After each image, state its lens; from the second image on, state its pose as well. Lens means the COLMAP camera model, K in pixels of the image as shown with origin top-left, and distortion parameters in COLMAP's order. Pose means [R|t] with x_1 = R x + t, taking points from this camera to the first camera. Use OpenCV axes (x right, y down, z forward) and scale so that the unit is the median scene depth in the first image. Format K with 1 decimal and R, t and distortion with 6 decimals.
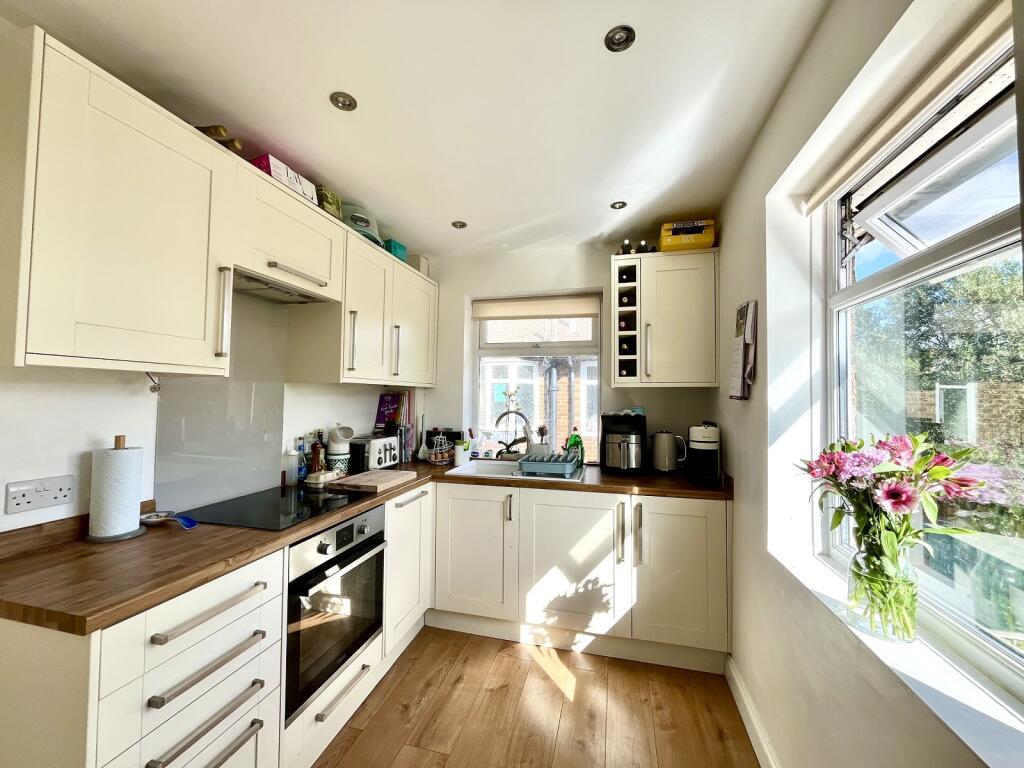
lens RADIAL K [[410.6, 0, 512.1], [0, 410.6, 383.2], [0, 0, 1]] dist [-0.000606, -0.000094]
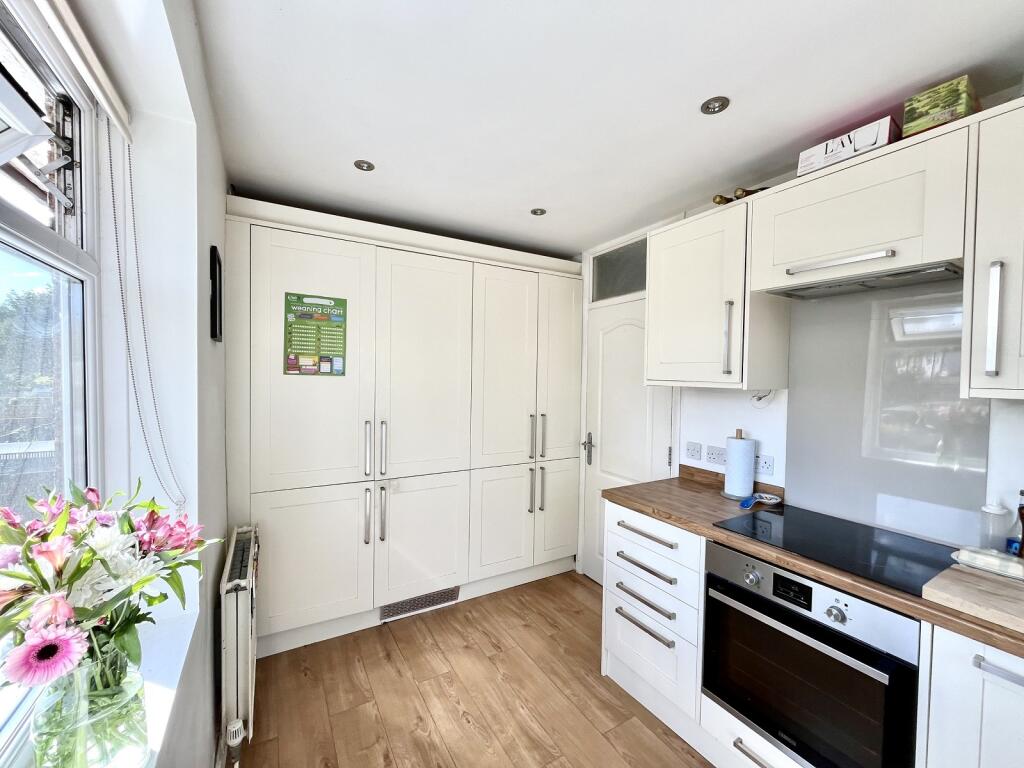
lens RADIAL K [[410.6, 0, 511.9], [0, 410.6, 386.3], [0, 0, 1]] dist [-0.000606, -0.000094]
pose [[-0.705624, -0.001301, -0.708585, 0.509382], [-0.000222, 0.999999, -0.001615, -0.019241], [0.708586, -0.000983, -0.705624, 1.120510]]
